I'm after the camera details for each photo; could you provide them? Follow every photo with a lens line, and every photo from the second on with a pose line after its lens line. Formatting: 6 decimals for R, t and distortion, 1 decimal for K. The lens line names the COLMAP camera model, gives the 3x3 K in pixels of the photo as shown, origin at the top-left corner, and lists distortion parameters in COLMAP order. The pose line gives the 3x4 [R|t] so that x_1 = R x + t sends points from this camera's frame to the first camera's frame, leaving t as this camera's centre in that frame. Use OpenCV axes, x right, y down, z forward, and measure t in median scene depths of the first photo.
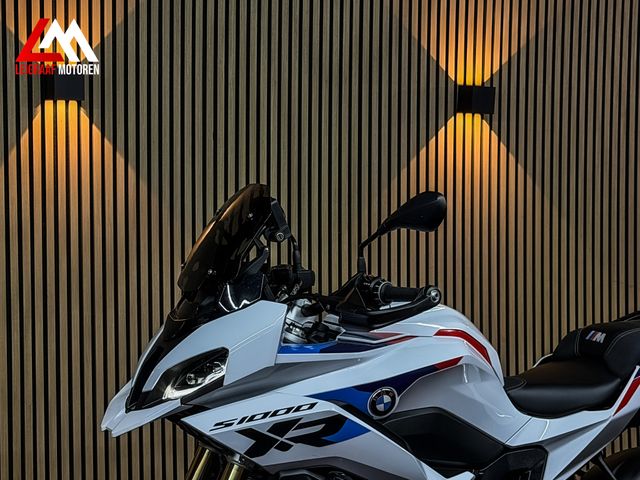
lens RADIAL K [[1477.9, 0, 320.0], [0, 1477.9, 240.0], [0, 0, 1]] dist [0.099205, 0.612586]
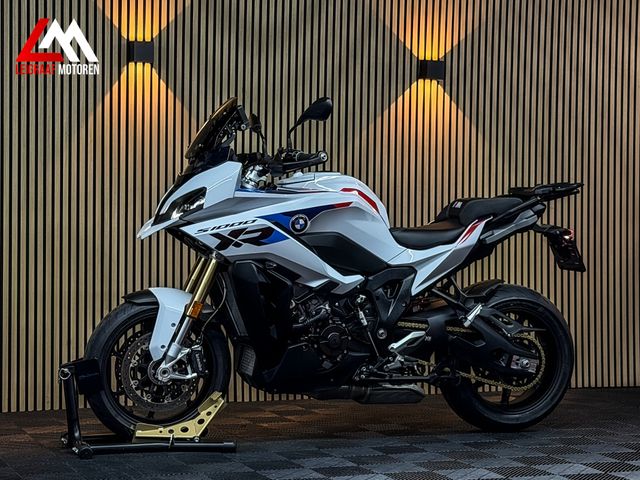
lens RADIAL K [[1467.1, 0, 320.0], [0, 1467.1, 240.0], [0, 0, 1]] dist [0.122906, 0.711176]
pose [[0.993169, 0.016036, -0.115577, 0.240651], [-0.019043, 0.999507, -0.024963, 0.156642], [0.115119, 0.026993, 0.992985, -0.616006]]
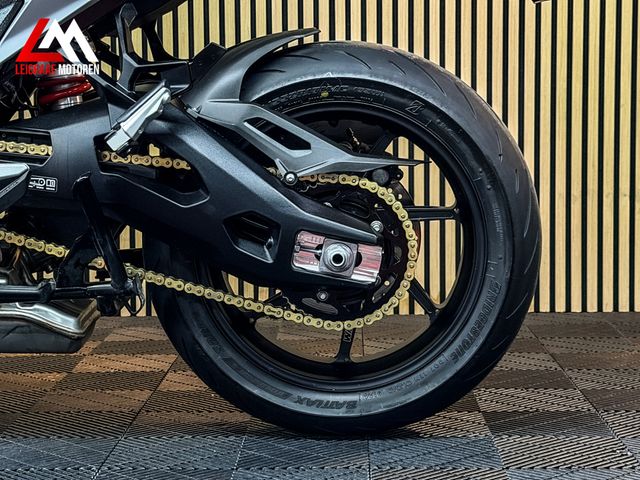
lens RADIAL K [[1477.9, 0, 320.0], [0, 1477.9, 240.0], [0, 0, 1]] dist [0.099205, 0.612586]
pose [[0.871406, 0.049044, -0.488104, 0.569122], [-0.014732, 0.997157, 0.073893, 0.199813], [0.490341, -0.057200, 0.869652, 0.559610]]
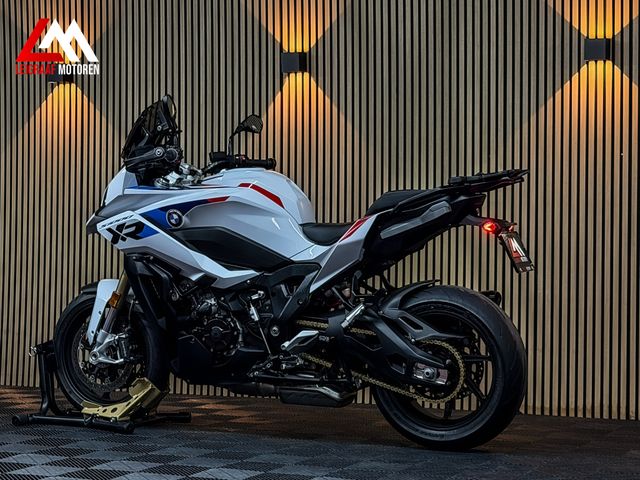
lens RADIAL K [[1467.1, 0, 320.0], [0, 1467.1, 240.0], [0, 0, 1]] dist [0.122906, 0.711176]
pose [[0.602117, 0.009170, -0.798355, 1.415433], [-0.042085, 0.998908, -0.020267, 0.150358], [0.797298, 0.045803, 0.601846, 0.085556]]
